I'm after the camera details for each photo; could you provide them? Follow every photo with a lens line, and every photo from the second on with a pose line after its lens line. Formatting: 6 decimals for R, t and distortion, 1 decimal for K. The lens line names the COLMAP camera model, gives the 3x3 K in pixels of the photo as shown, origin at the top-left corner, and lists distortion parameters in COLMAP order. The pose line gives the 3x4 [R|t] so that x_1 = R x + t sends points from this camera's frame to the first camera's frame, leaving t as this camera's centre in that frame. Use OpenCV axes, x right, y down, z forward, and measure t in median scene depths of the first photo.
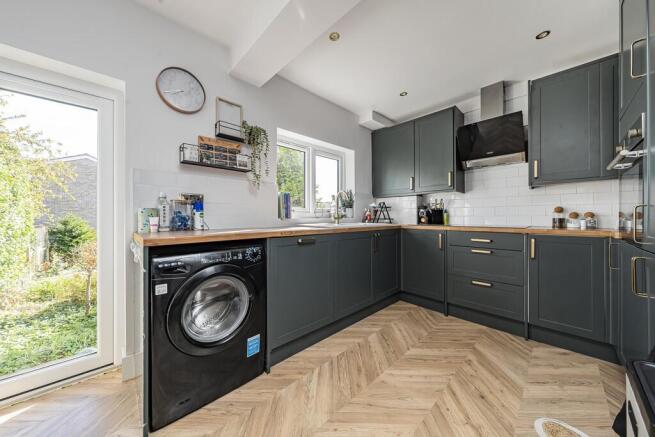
lens RADIAL K [[223.1, 0, 325.4], [0, 223.1, 217.3], [0, 0, 1]] dist [-0.000845, 0.000058]
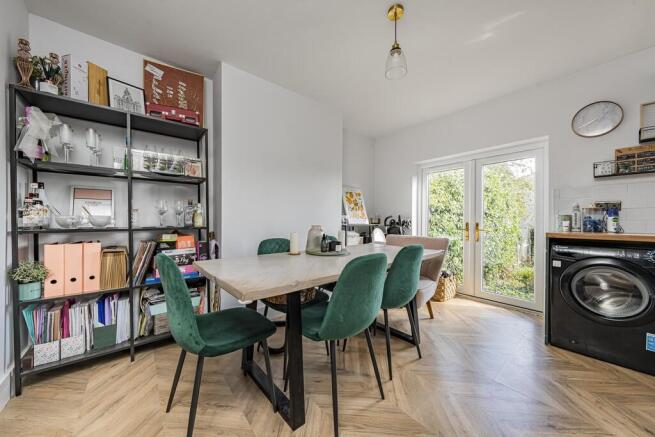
lens RADIAL K [[223.1, 0, 325.4], [0, 223.1, 217.3], [0, 0, 1]] dist [-0.000845, 0.000058]
pose [[-0.078102, -0.009640, -0.996899, 0.714268], [-0.006776, 0.999935, -0.009138, -0.000873], [0.996922, 0.006042, -0.078162, -0.404200]]
